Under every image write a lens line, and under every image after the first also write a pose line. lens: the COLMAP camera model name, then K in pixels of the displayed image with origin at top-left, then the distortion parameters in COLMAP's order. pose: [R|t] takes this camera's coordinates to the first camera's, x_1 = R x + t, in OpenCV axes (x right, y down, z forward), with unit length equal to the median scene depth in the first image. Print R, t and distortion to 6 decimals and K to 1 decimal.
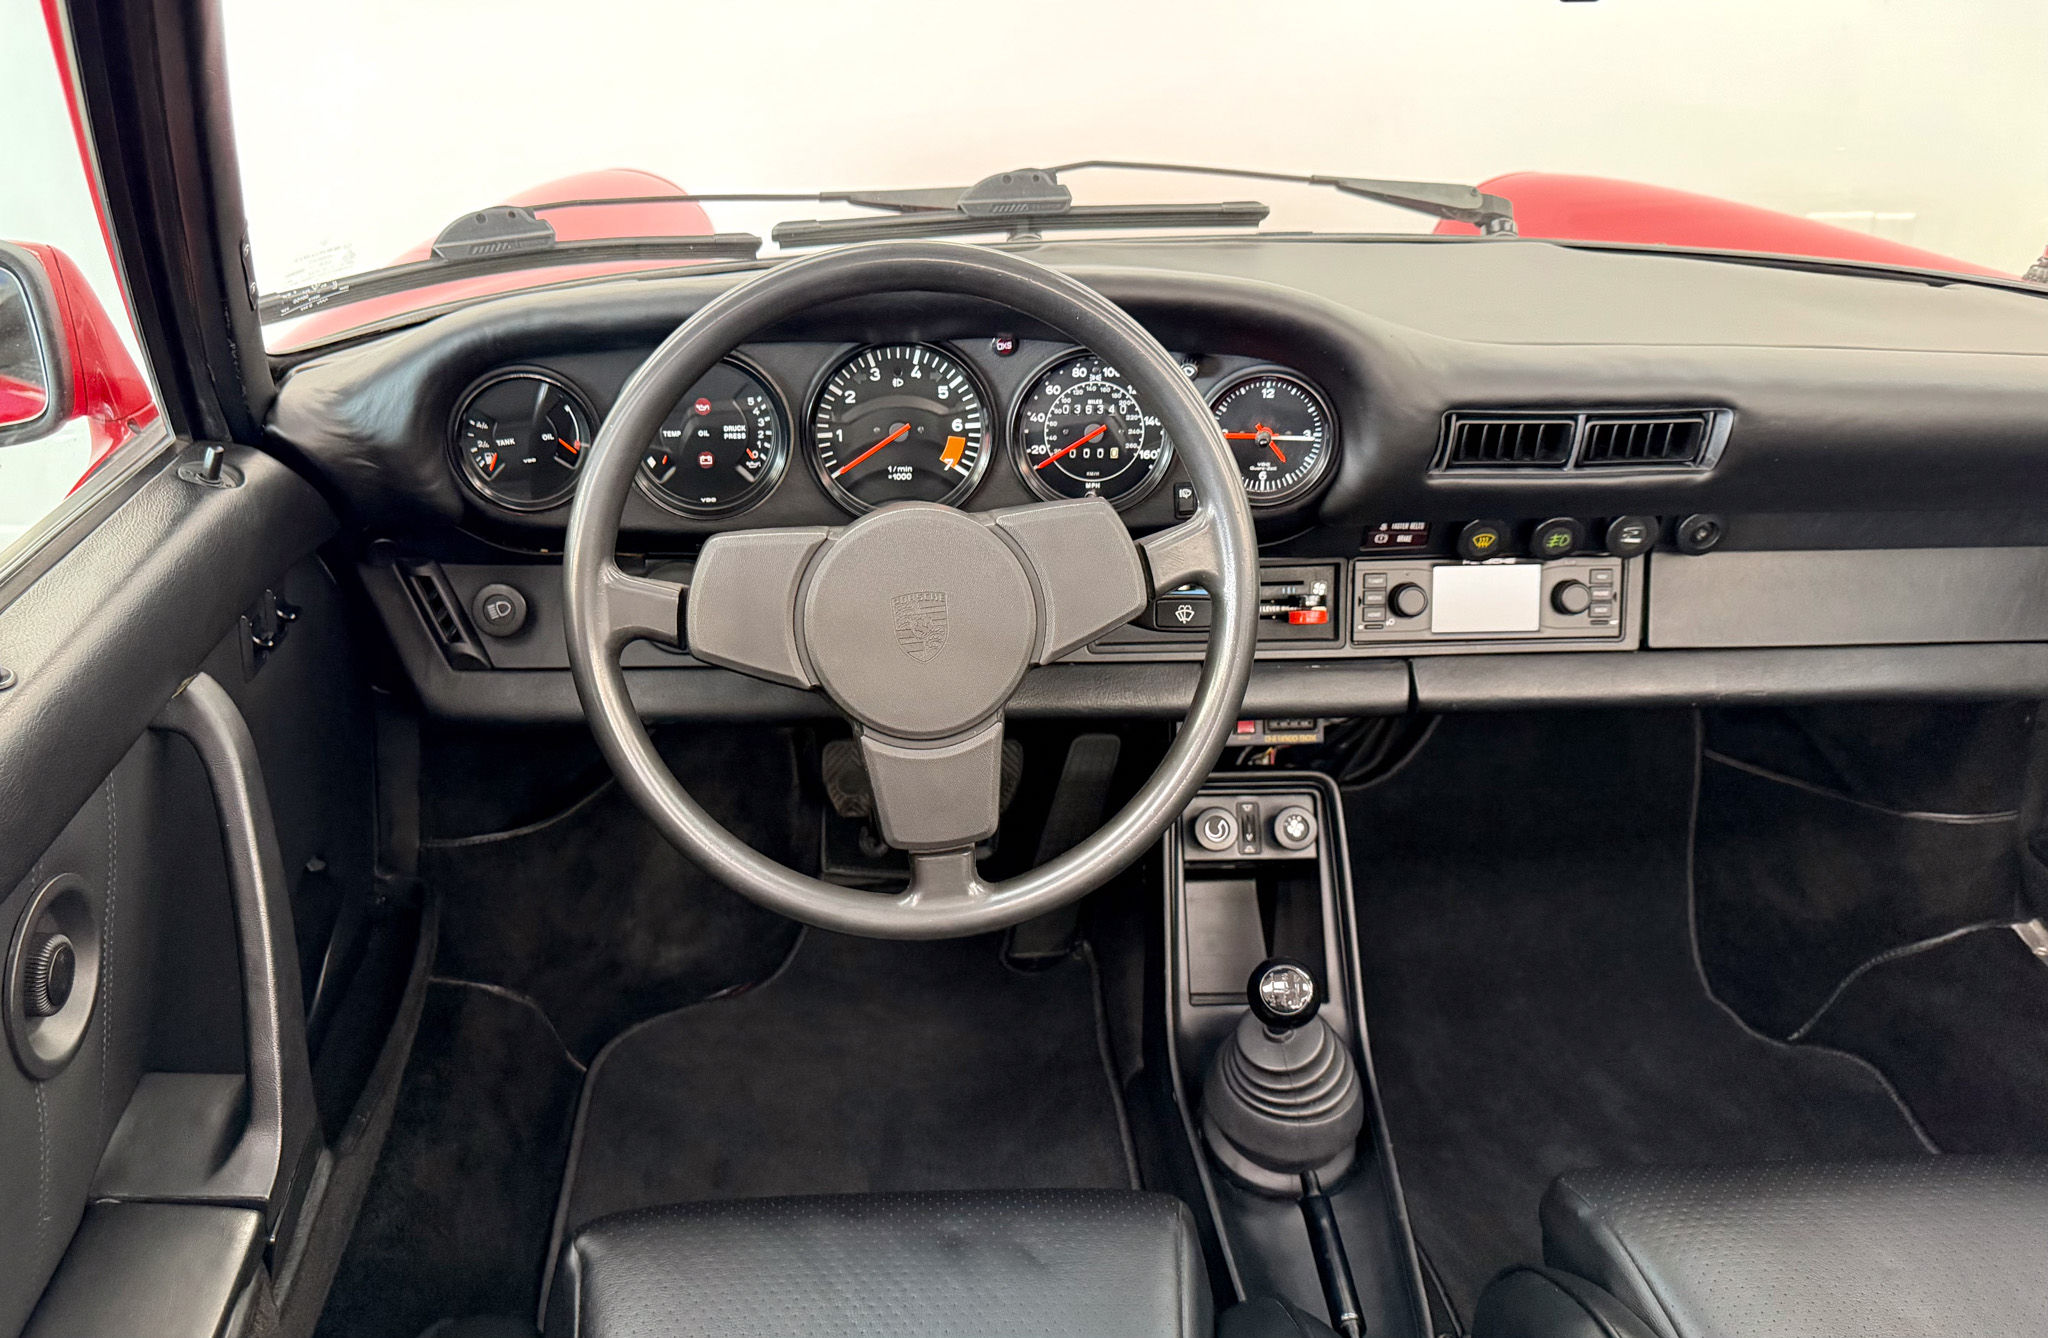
lens RADIAL K [[1525.1, 0, 958.5], [0, 1525.1, 716.7], [0, 0, 1]] dist [0.082091, -0.084840]
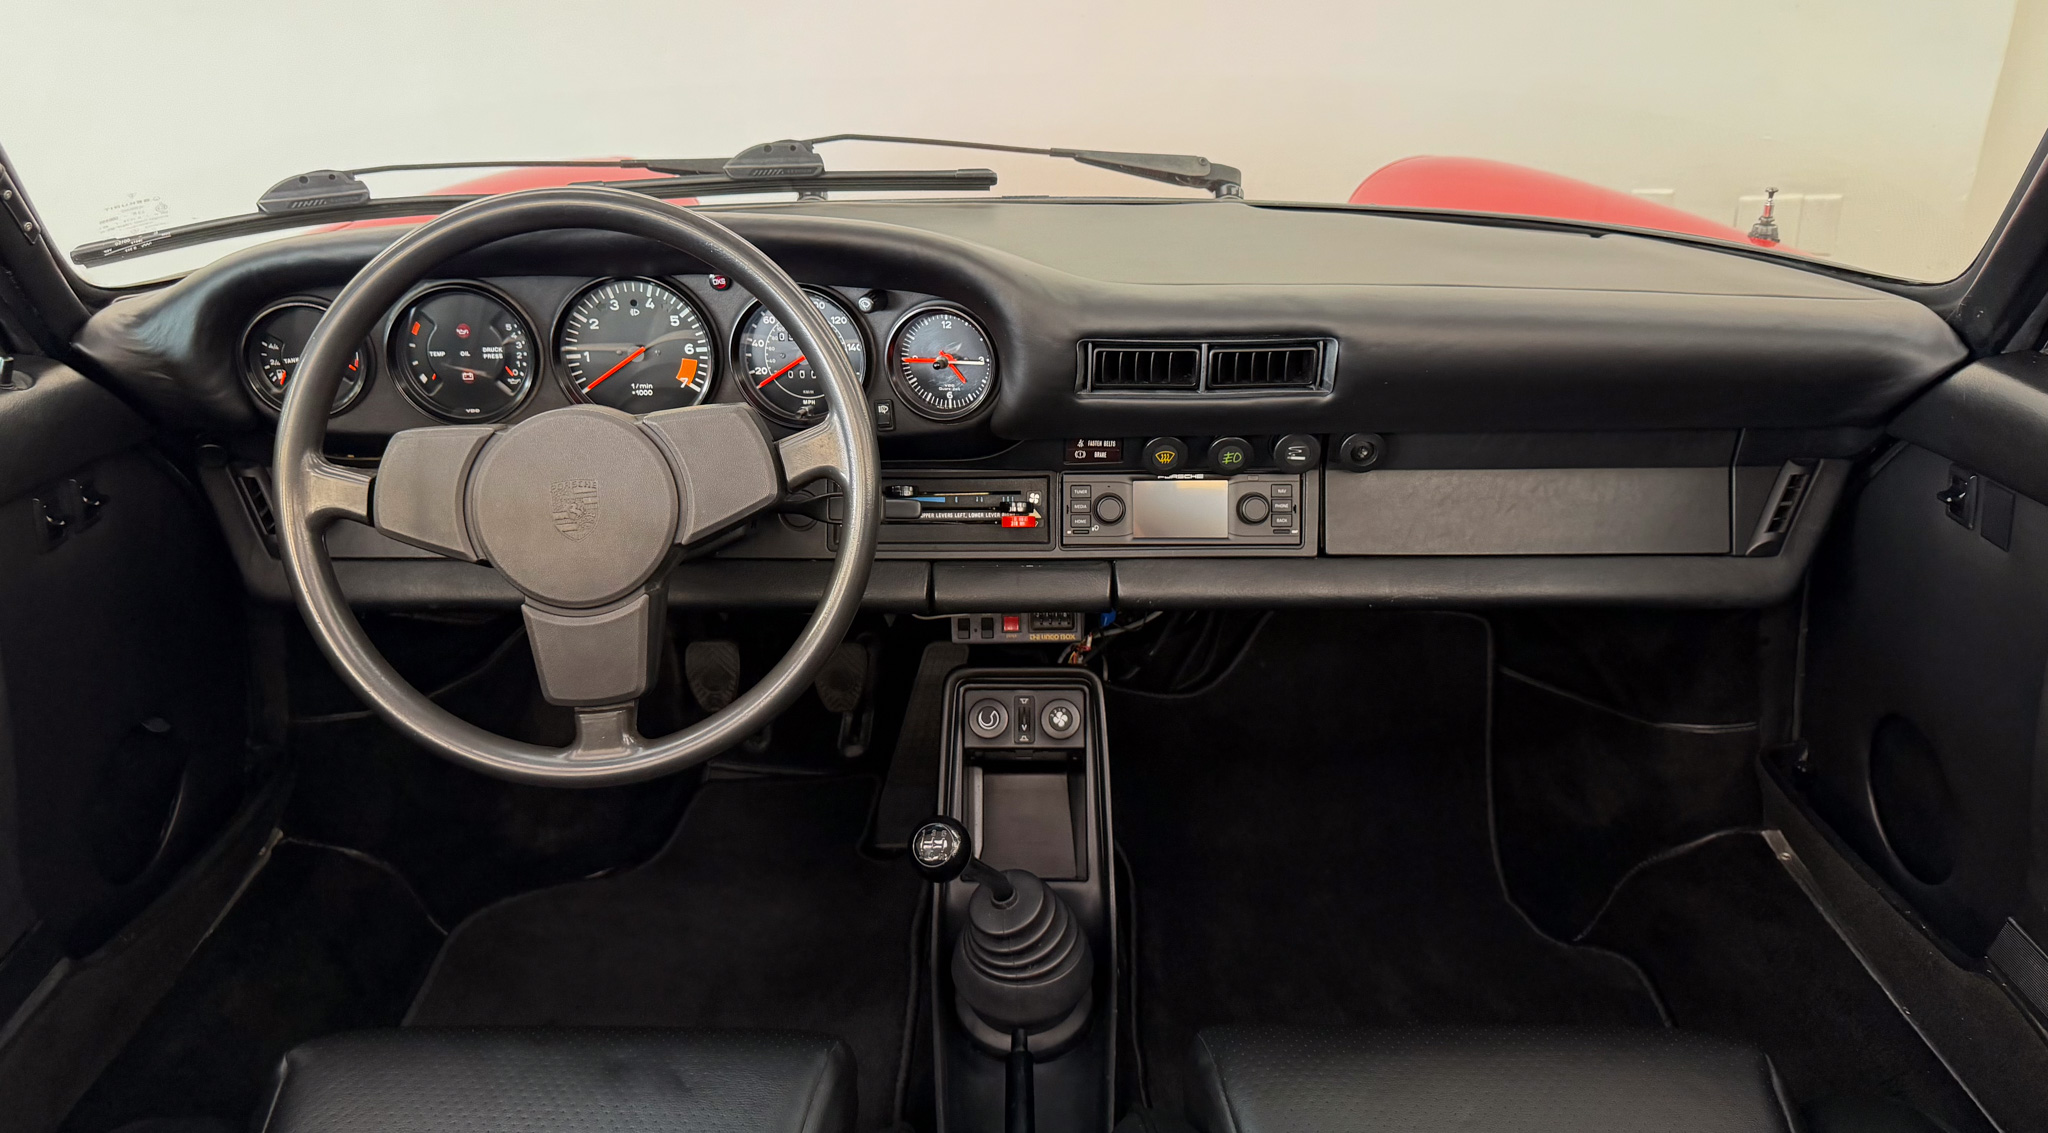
lens RADIAL K [[1437.4, 0, 1023.3], [0, 1437.4, 517.8], [0, 0, 1]] dist [0.064041, -0.060875]
pose [[0.997960, 0.012021, -0.062698, 0.320292], [-0.018498, 0.994428, -0.103785, 0.045313], [0.061101, 0.104733, 0.992622, -0.059892]]
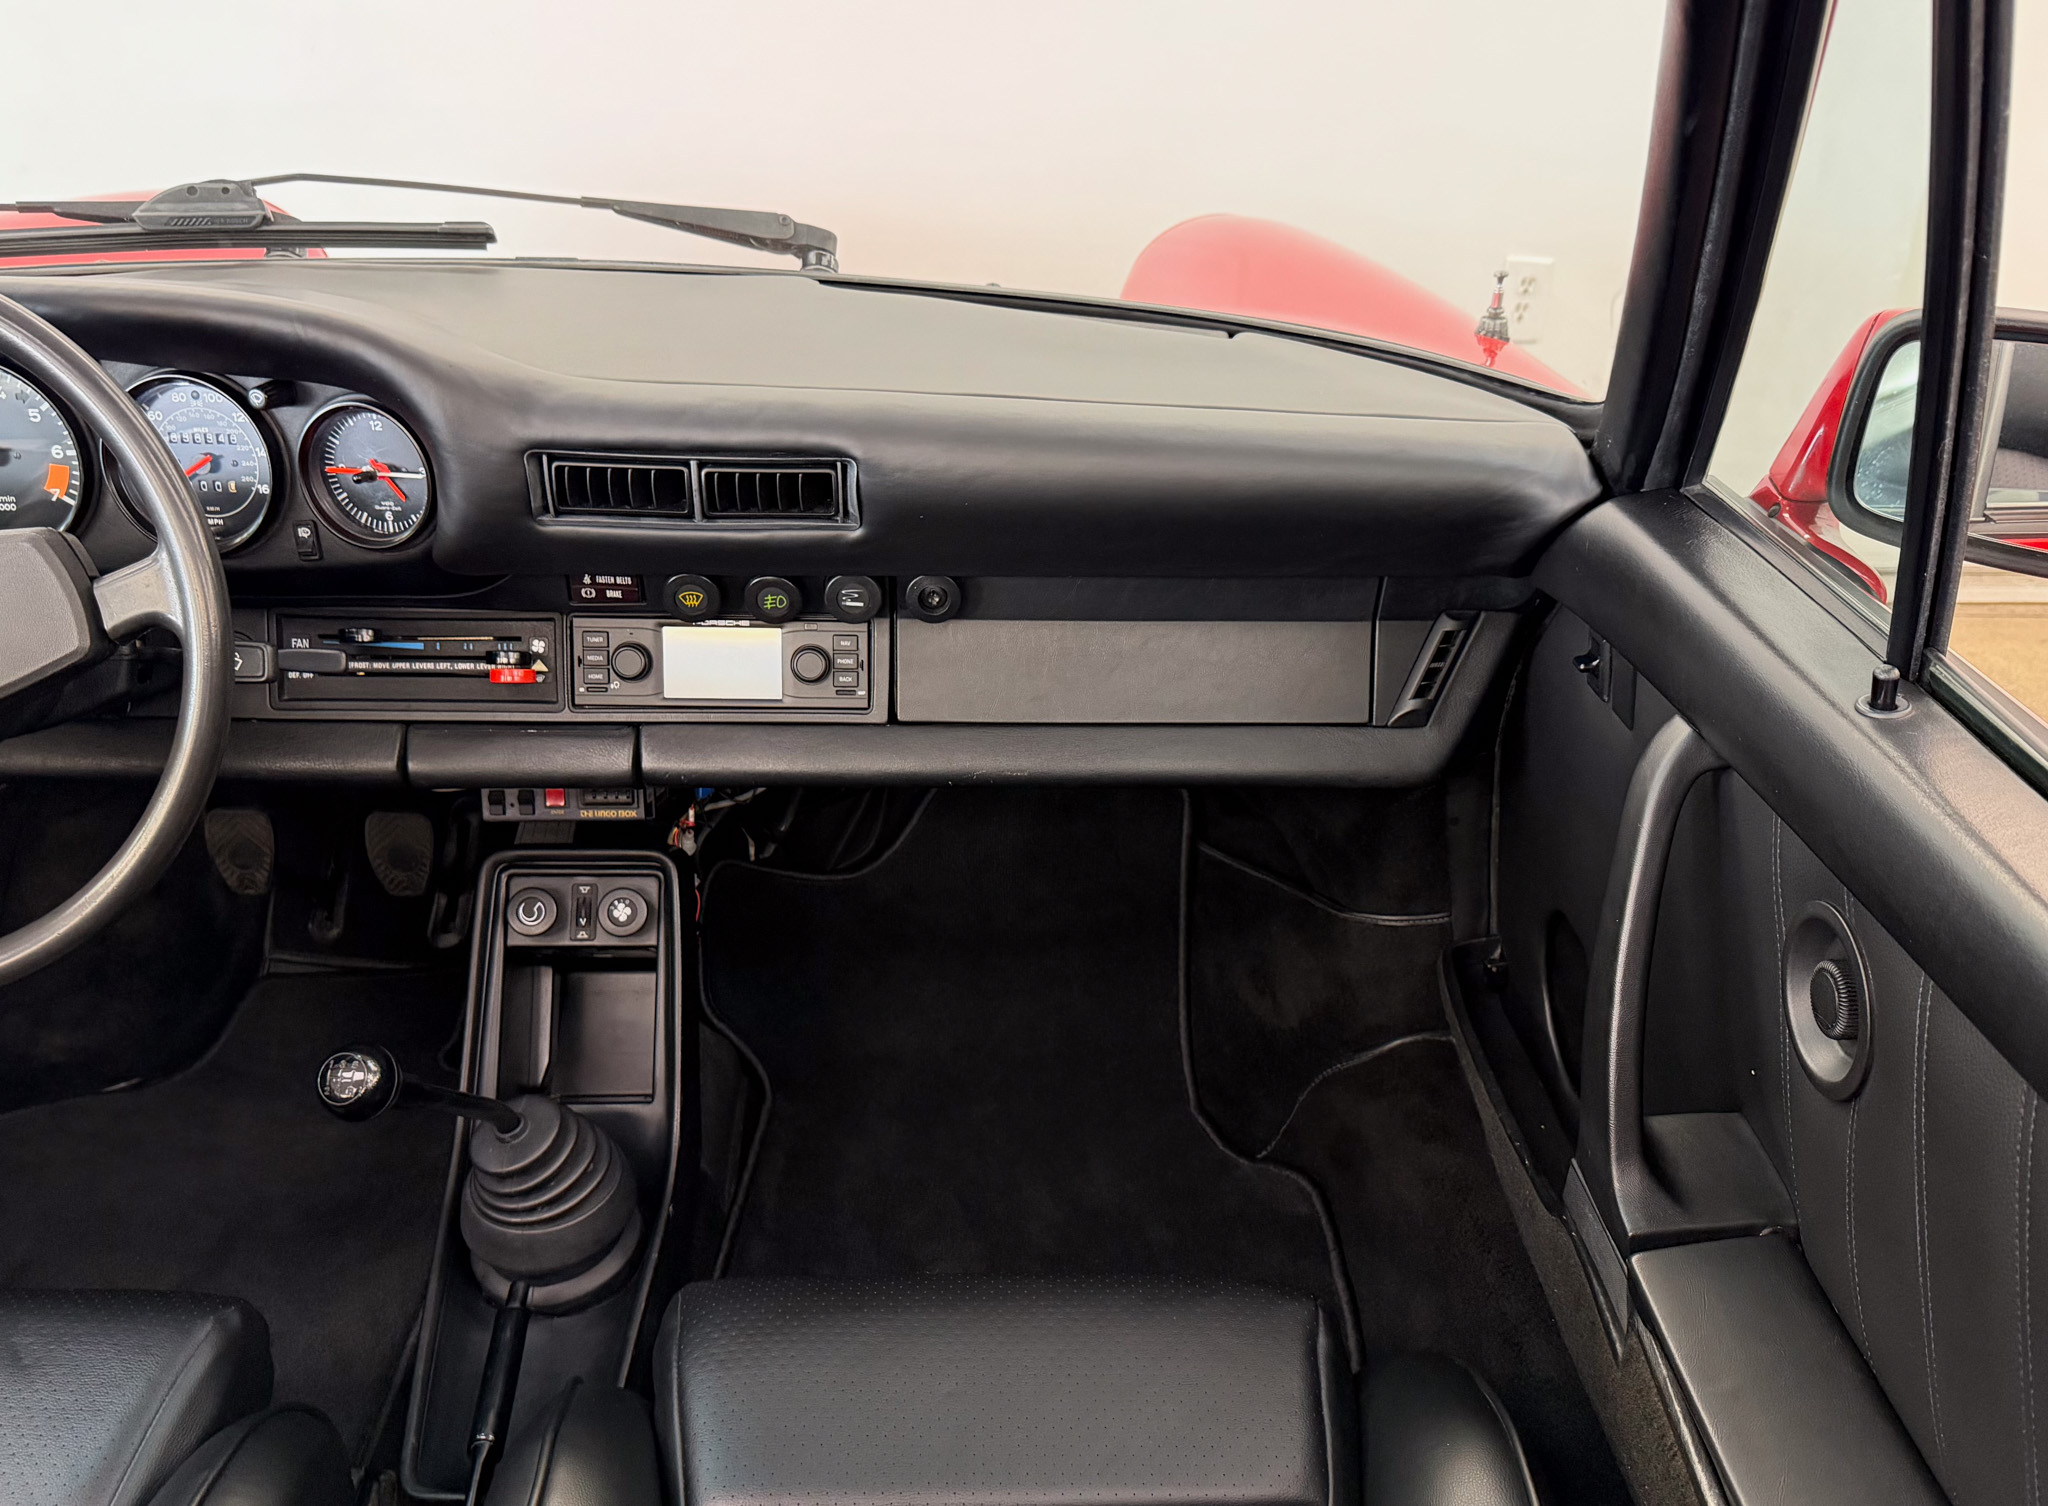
lens RADIAL K [[1671.8, 0, 1033.1], [0, 1671.8, 815.5], [0, 0, 1]] dist [0.079660, -0.141268]
pose [[0.999686, 0.024923, -0.002549, 0.582393], [-0.024920, 0.999689, 0.001227, 0.009552], [0.002579, -0.001163, 0.999996, -0.003602]]
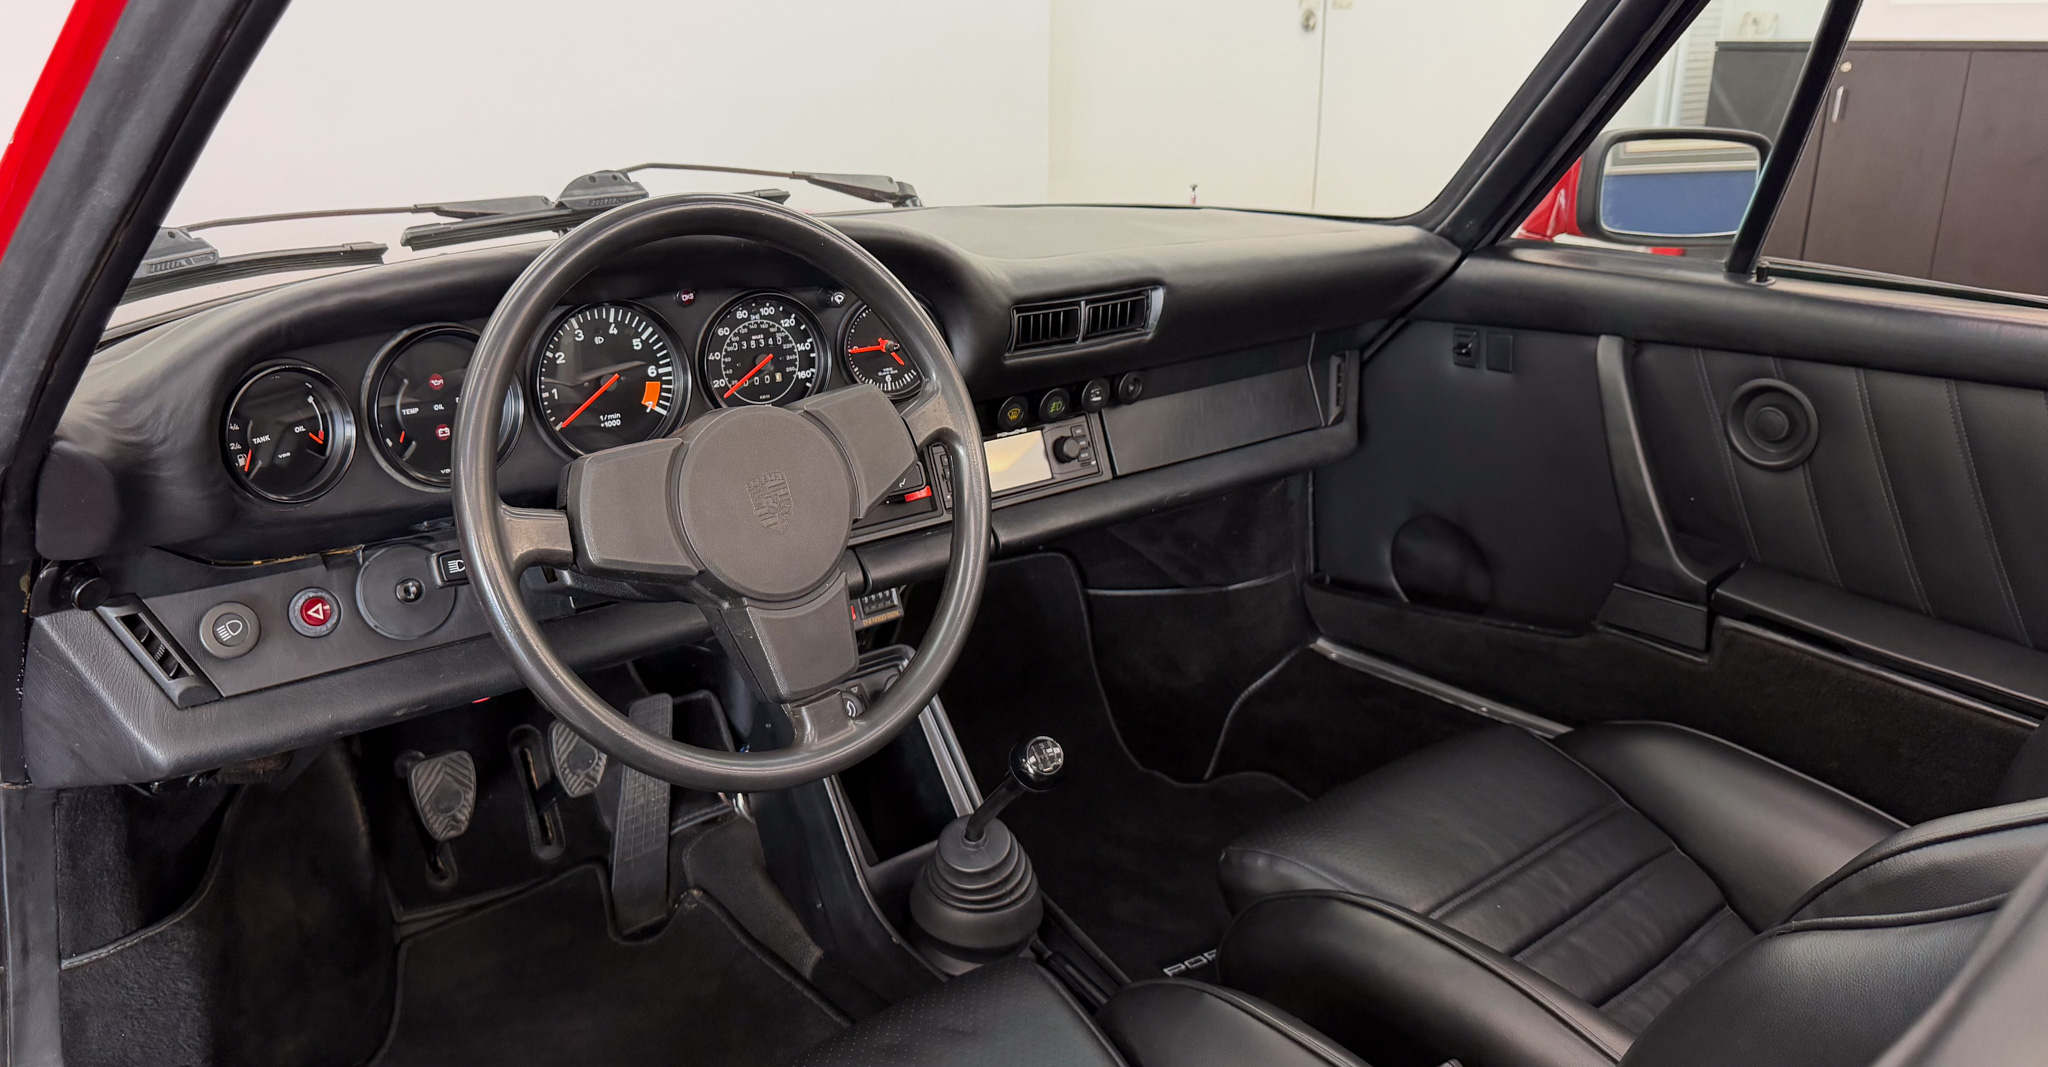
lens RADIAL K [[1514.4, 0, 978.0], [0, 1514.4, 517.3], [0, 0, 1]] dist [0.027761, -0.042367]
pose [[0.798585, -0.185448, 0.572600, -0.467417], [0.288022, 0.953096, -0.093016, 0.086220], [-0.528493, 0.239203, 0.814541, -0.019509]]
